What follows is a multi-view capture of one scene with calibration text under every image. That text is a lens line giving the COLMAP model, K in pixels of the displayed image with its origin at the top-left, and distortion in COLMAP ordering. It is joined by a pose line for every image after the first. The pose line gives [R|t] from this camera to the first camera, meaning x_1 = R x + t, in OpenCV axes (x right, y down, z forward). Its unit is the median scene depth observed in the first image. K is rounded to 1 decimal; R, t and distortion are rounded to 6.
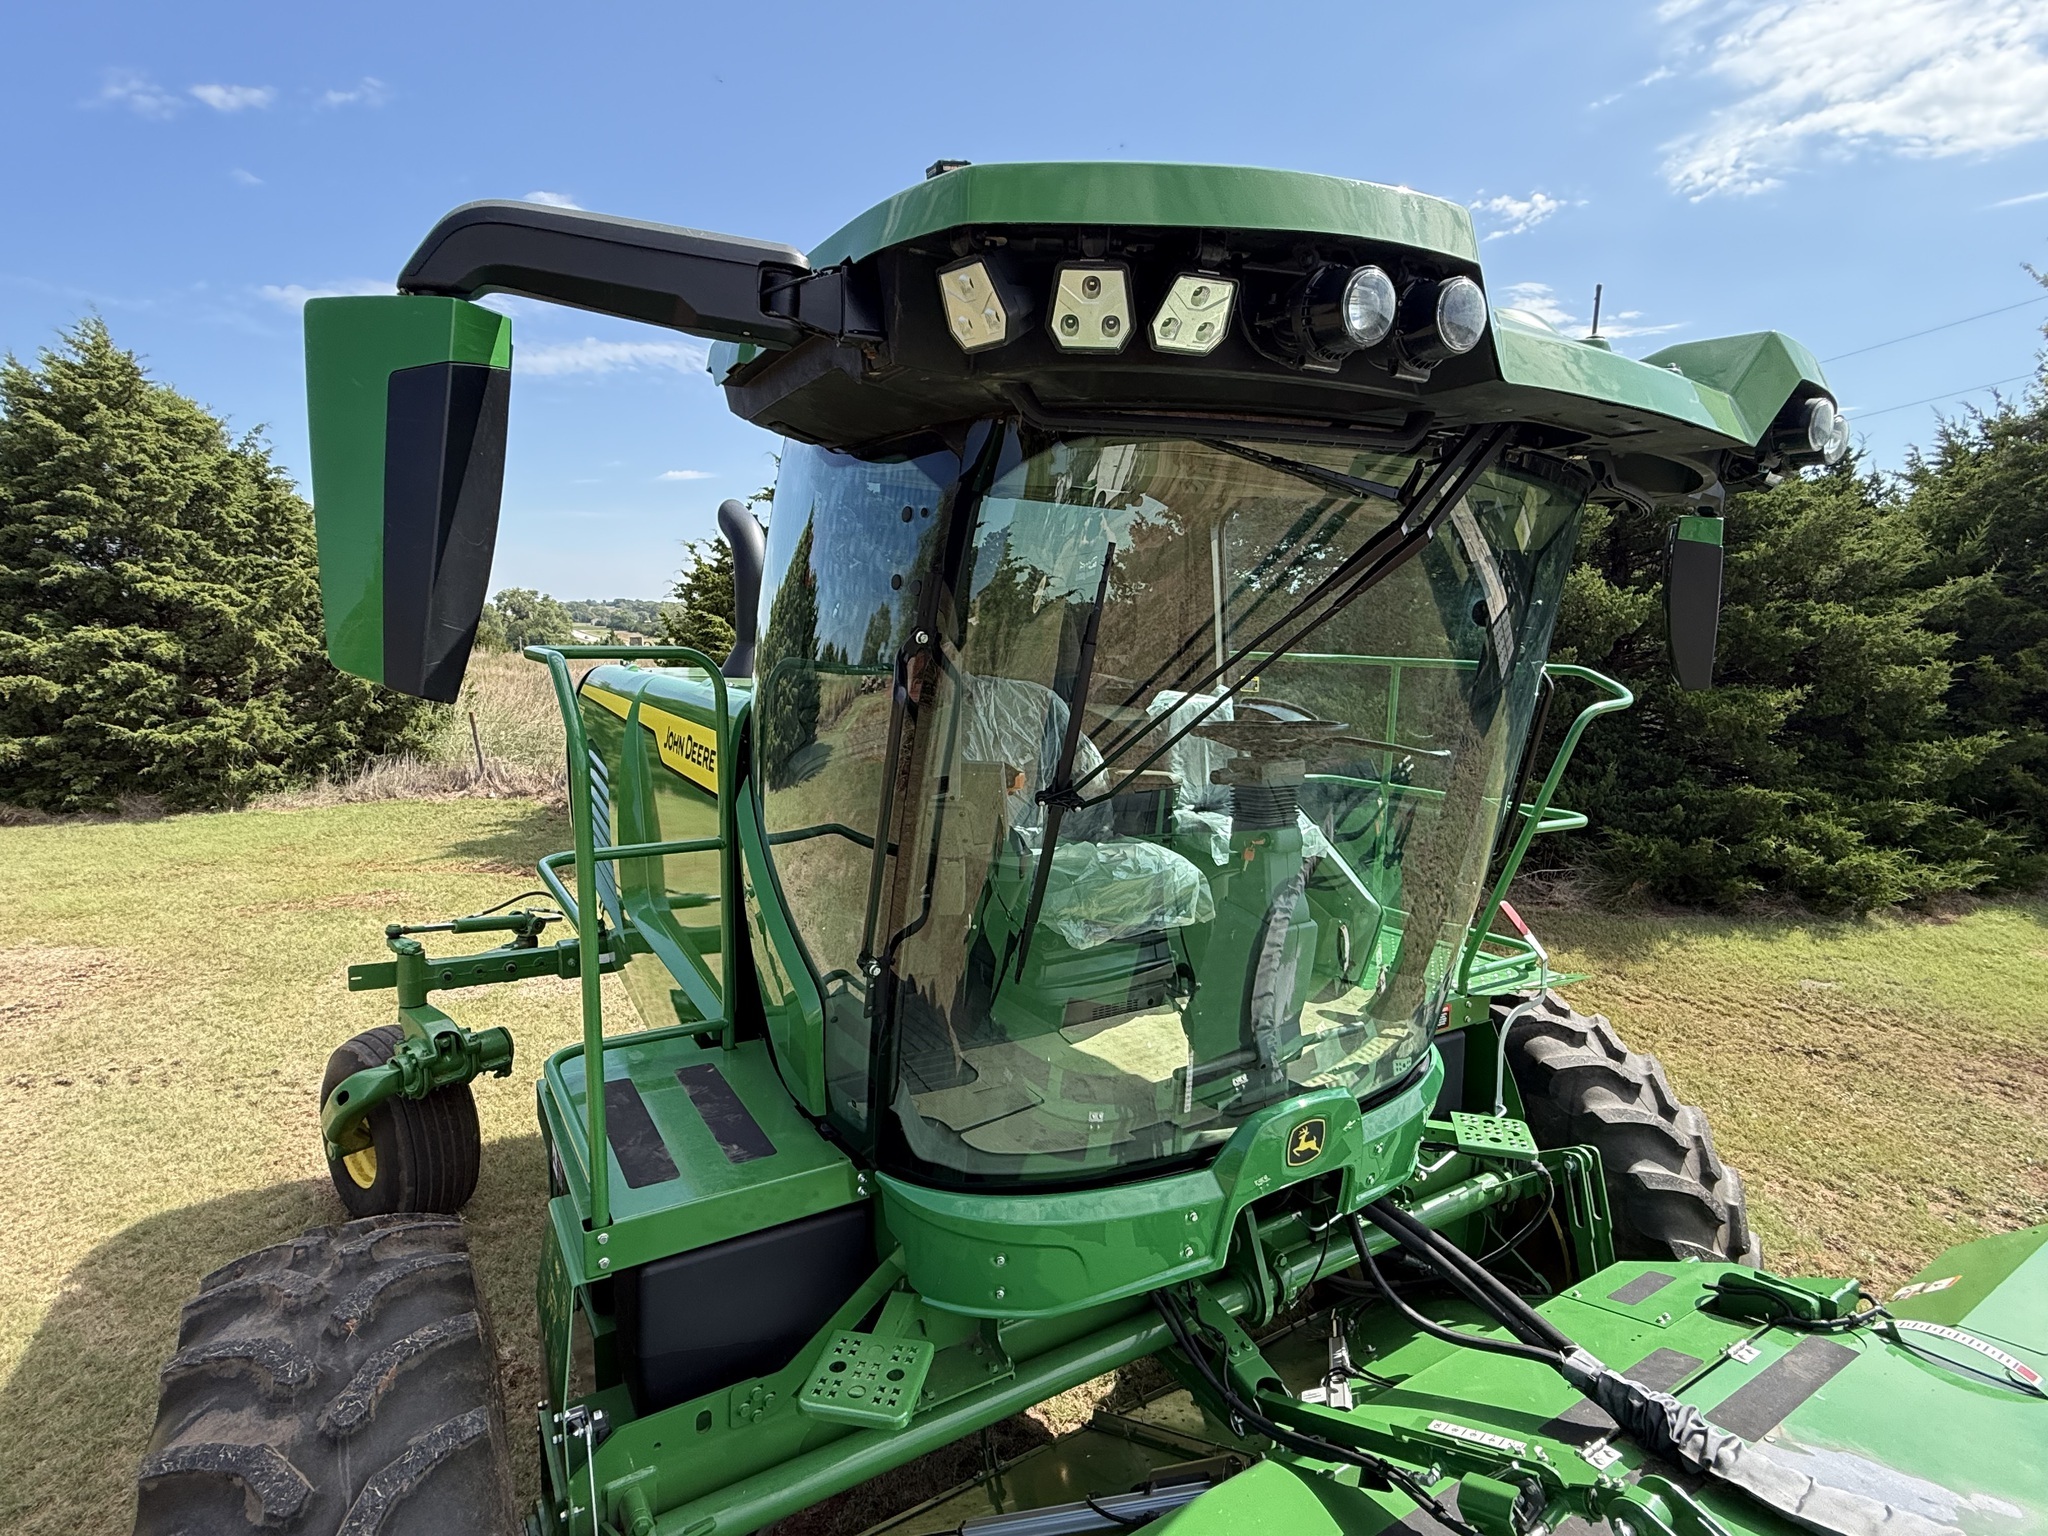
lens RADIAL K [[1020.0, 0, 1023.9], [0, 1020.0, 775.8], [0, 0, 1]] dist [0.002159, -0.001123]
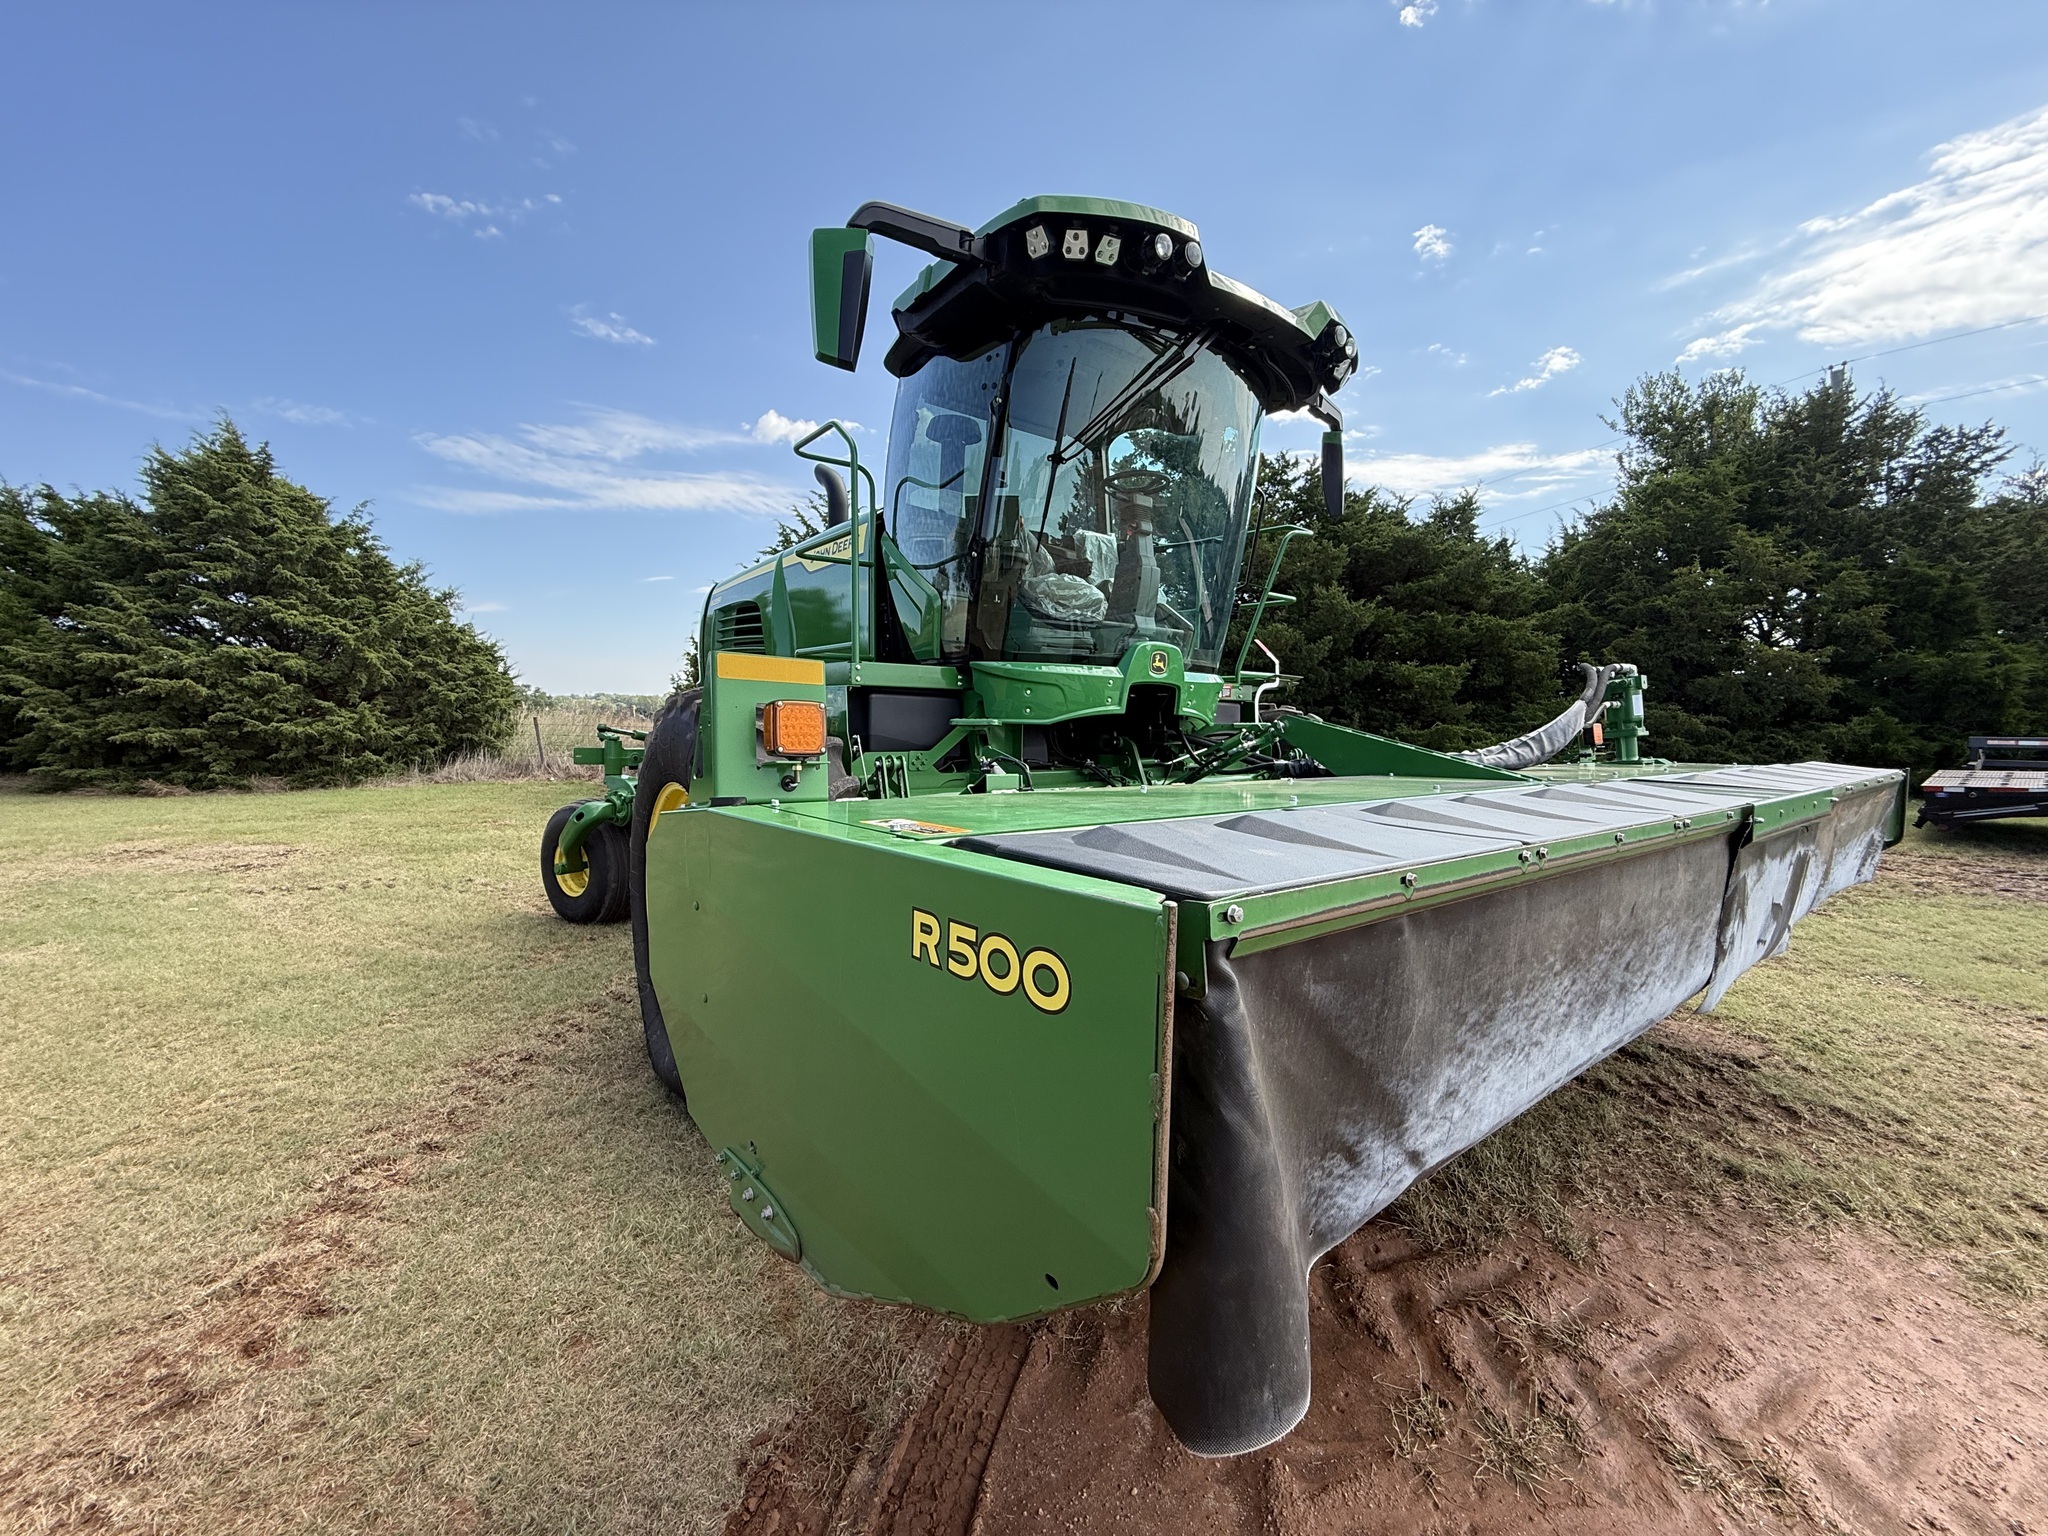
lens RADIAL K [[819.1, 0, 1026.7], [0, 819.1, 775.2], [0, 0, 1]] dist [-0.002704, 0.000536]
pose [[0.994203, -0.017439, 0.106100, -0.139572], [0.024828, 0.997327, -0.068727, 0.491071], [-0.104618, 0.070962, 0.991978, -0.496557]]
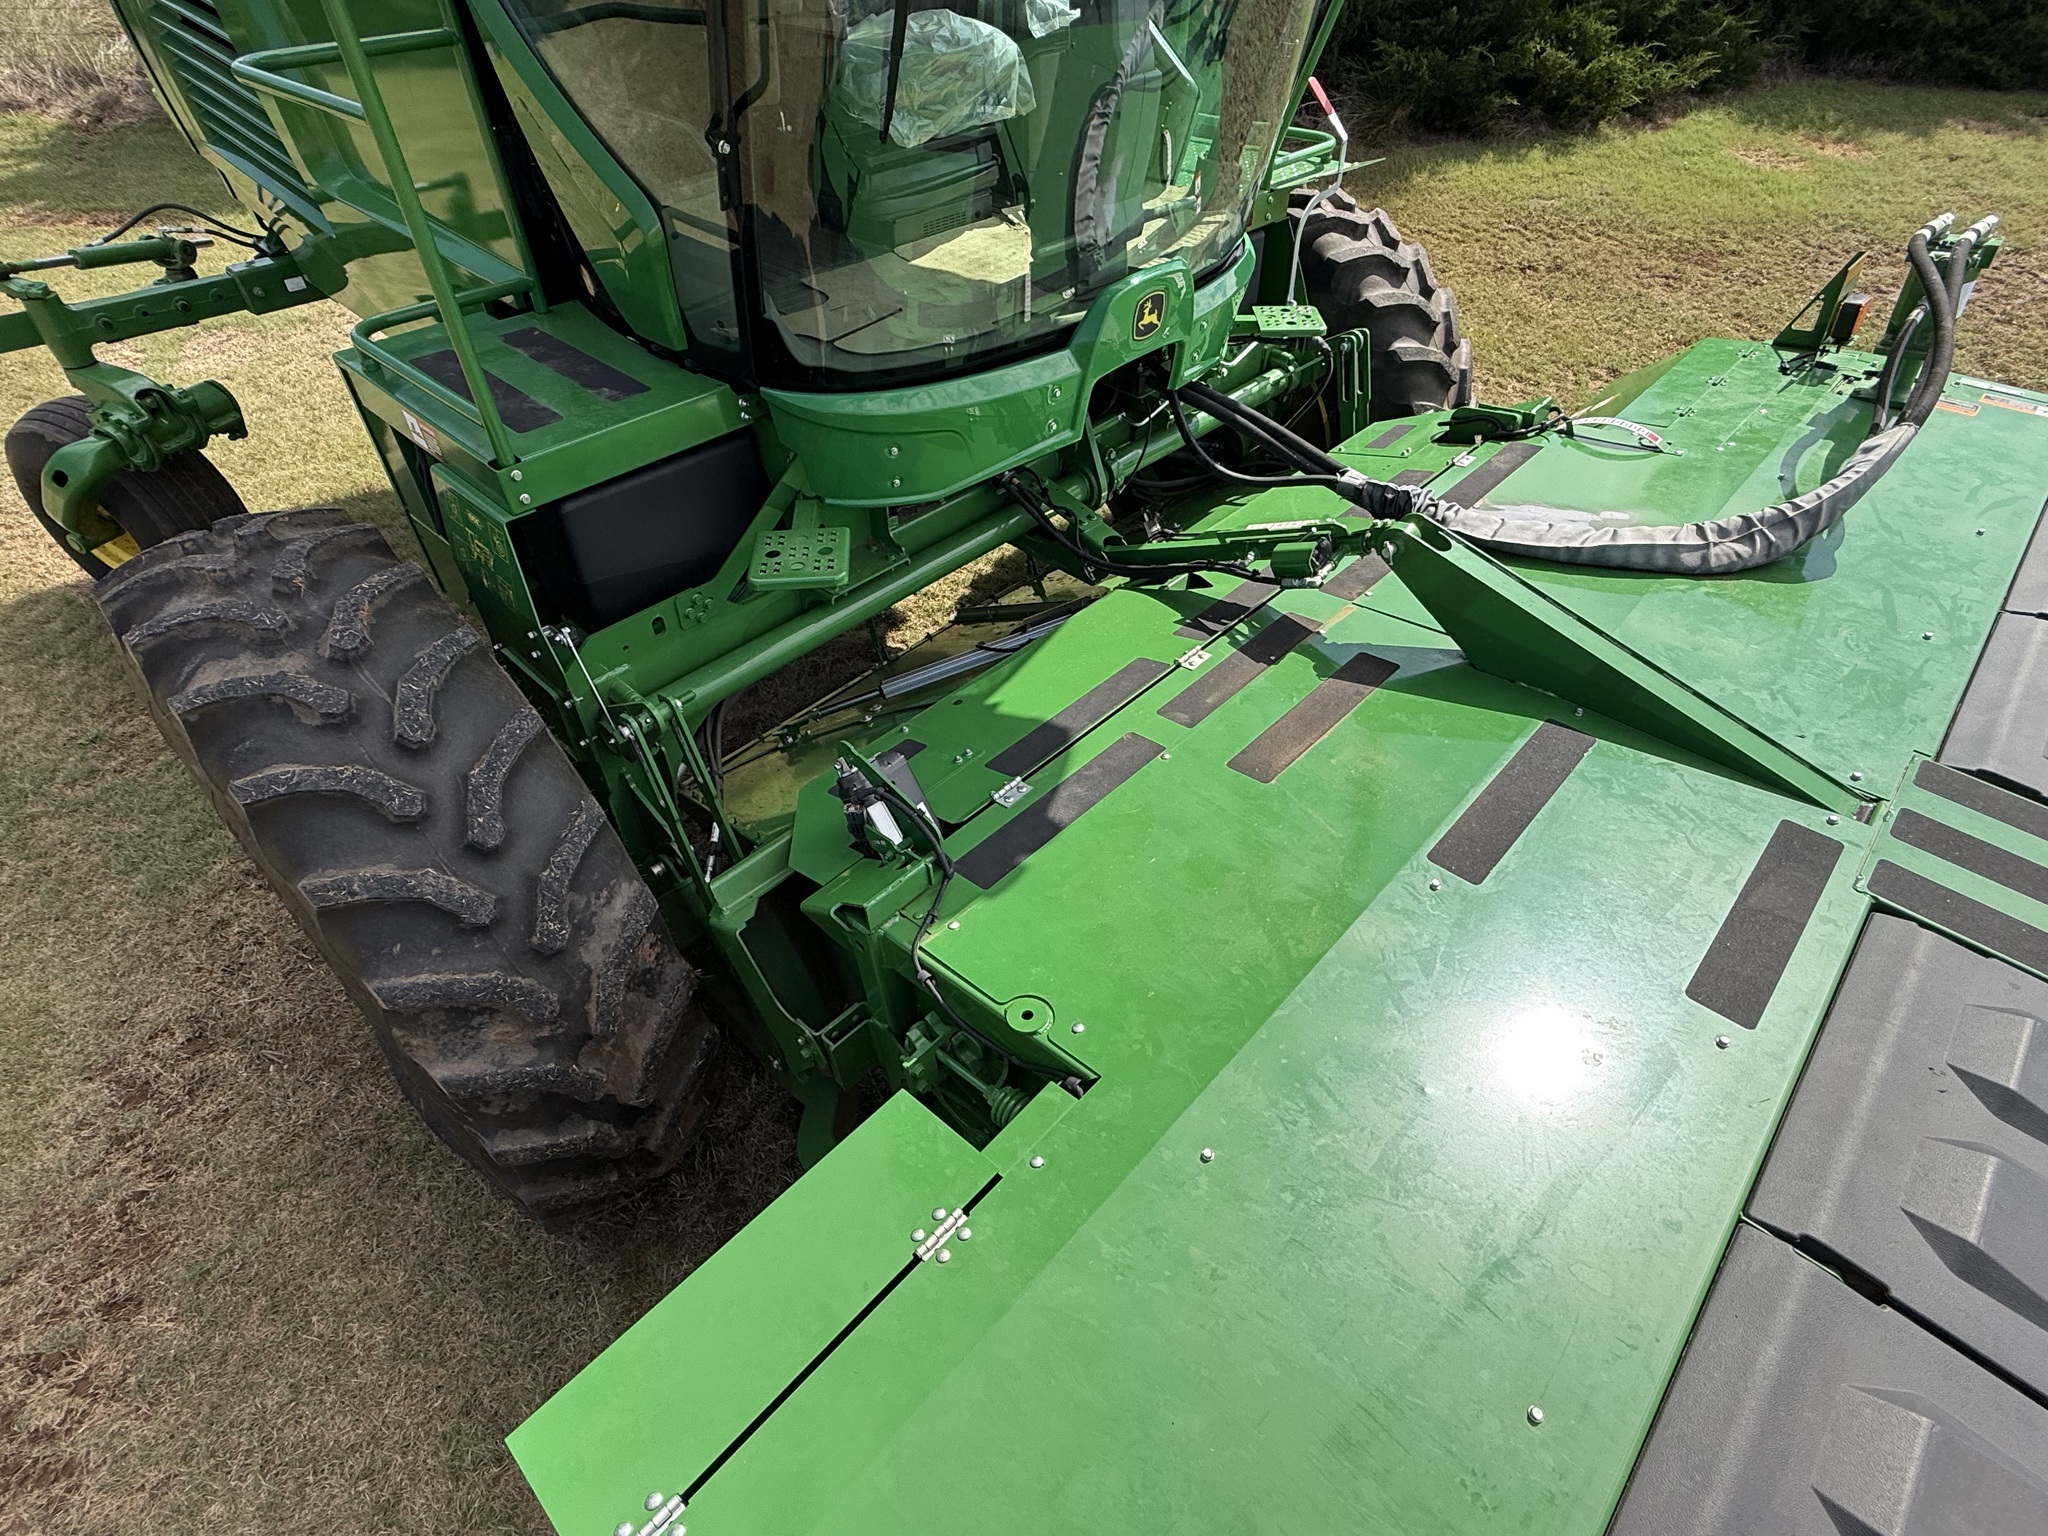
lens RADIAL K [[1020.0, 0, 1023.9], [0, 1020.0, 775.8], [0, 0, 1]] dist [0.002159, -0.001123]
pose [[0.965418, -0.195936, 0.171980, -0.092083], [0.058707, 0.806112, 0.588843, 0.072421], [-0.254010, -0.558383, 0.789738, -0.067005]]
